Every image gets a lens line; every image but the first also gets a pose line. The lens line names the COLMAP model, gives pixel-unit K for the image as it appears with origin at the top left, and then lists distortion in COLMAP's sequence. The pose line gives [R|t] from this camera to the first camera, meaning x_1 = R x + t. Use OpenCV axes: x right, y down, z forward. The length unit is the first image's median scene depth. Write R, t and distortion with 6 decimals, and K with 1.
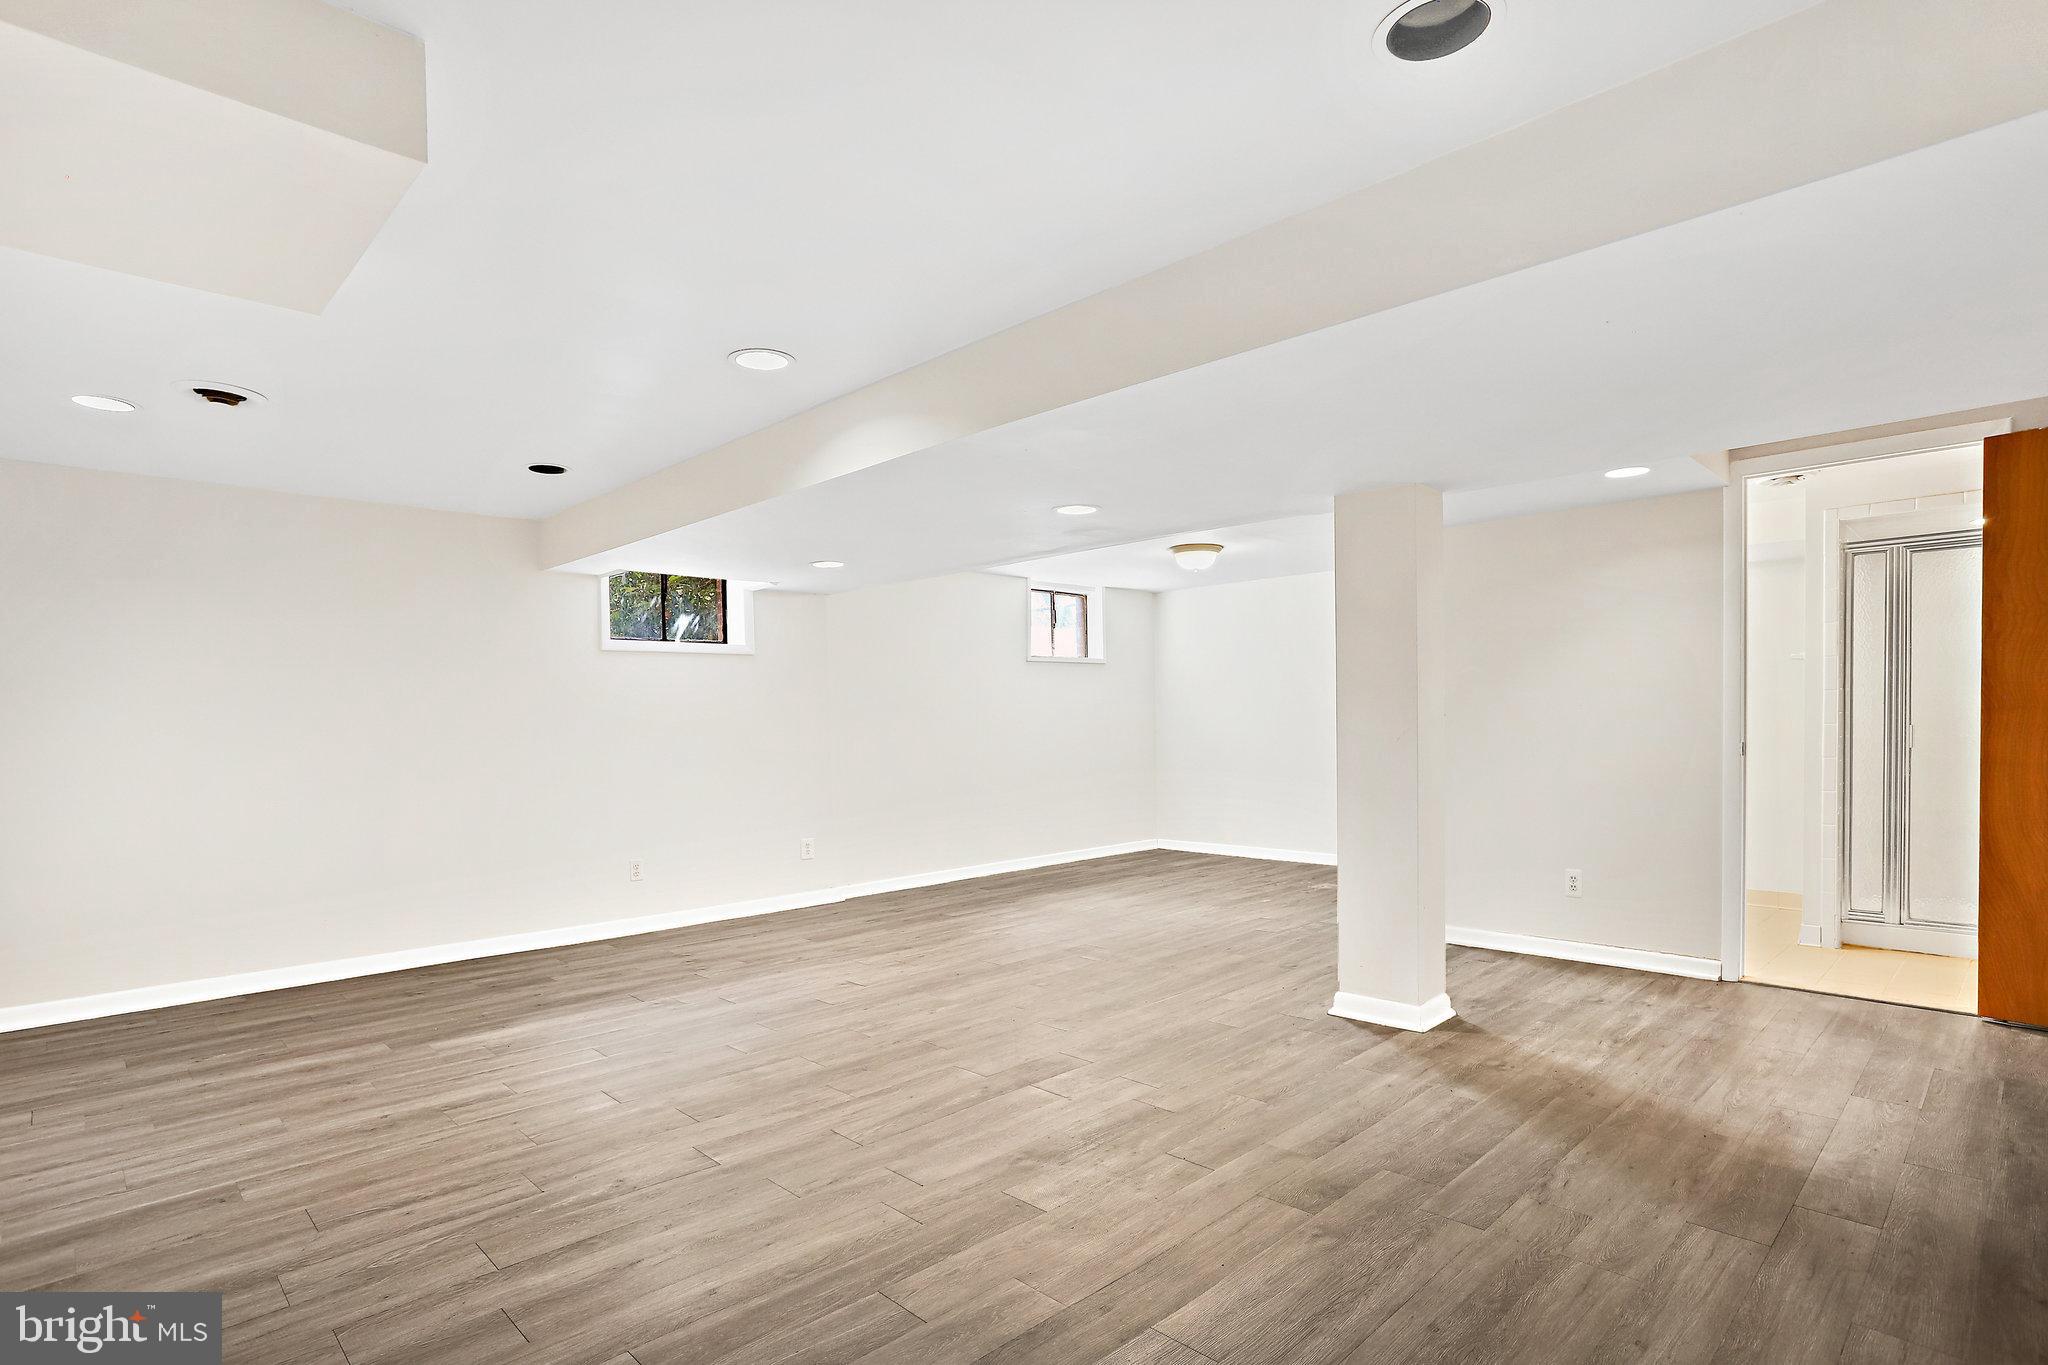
lens RADIAL K [[1011.9, 0, 1024.4], [0, 1011.9, 655.7], [0, 0, 1]] dist [-0.063851, 0.024452]
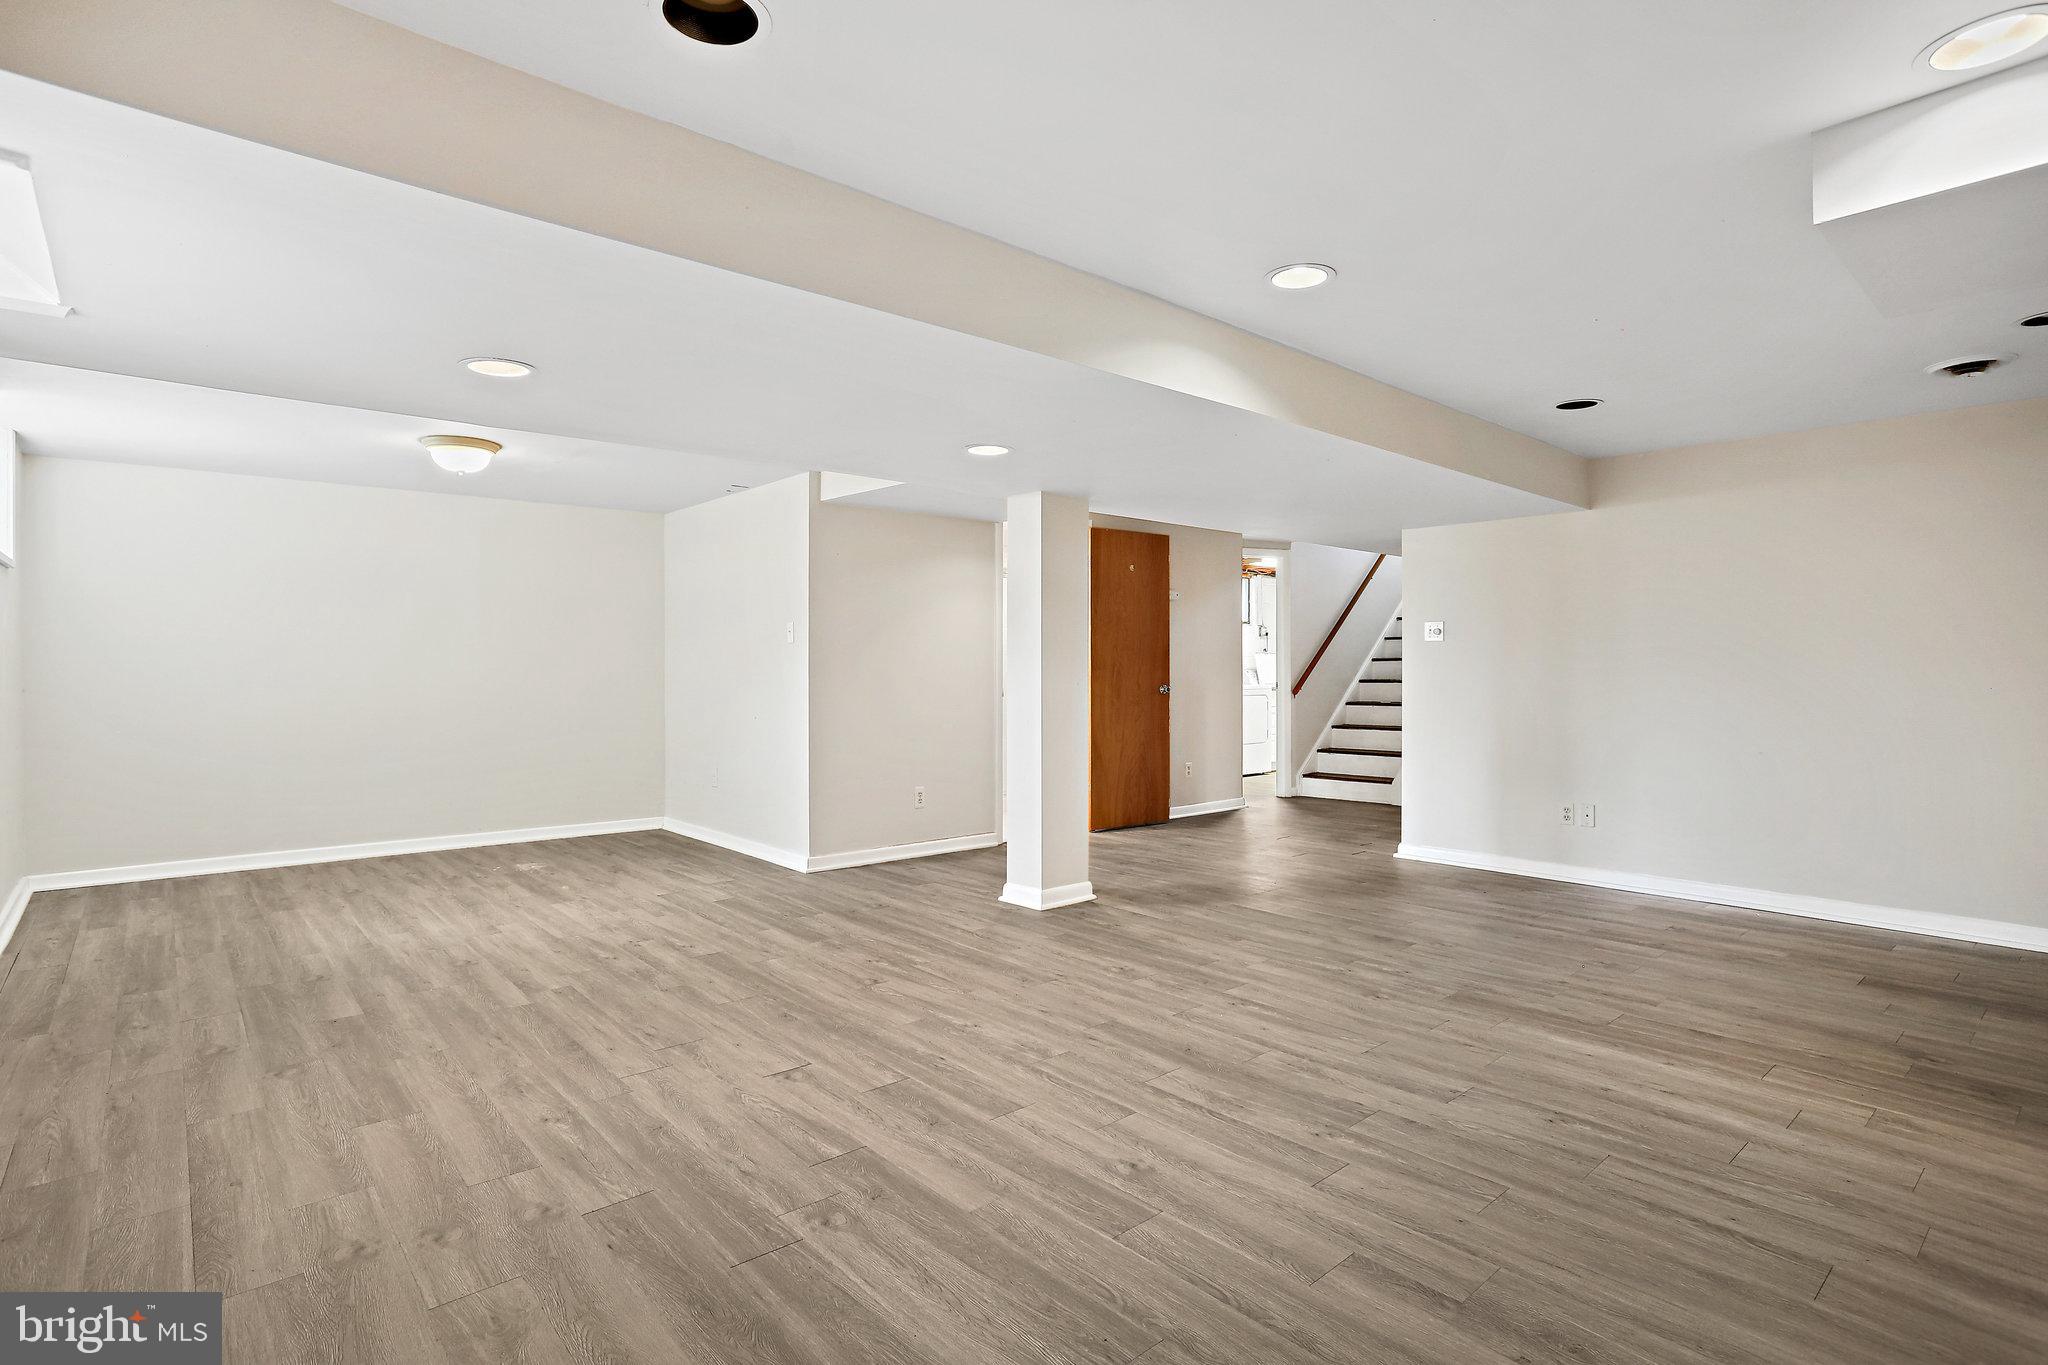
lens RADIAL K [[1011.9, 0, 1024.4], [0, 1011.9, 655.7], [0, 0, 1]] dist [-0.063851, 0.024452]
pose [[0.081902, 0.026730, 0.996282, -1.165155], [-0.057949, 0.998077, -0.022015, 0.099189], [-0.994954, -0.055930, 0.083294, 1.186893]]
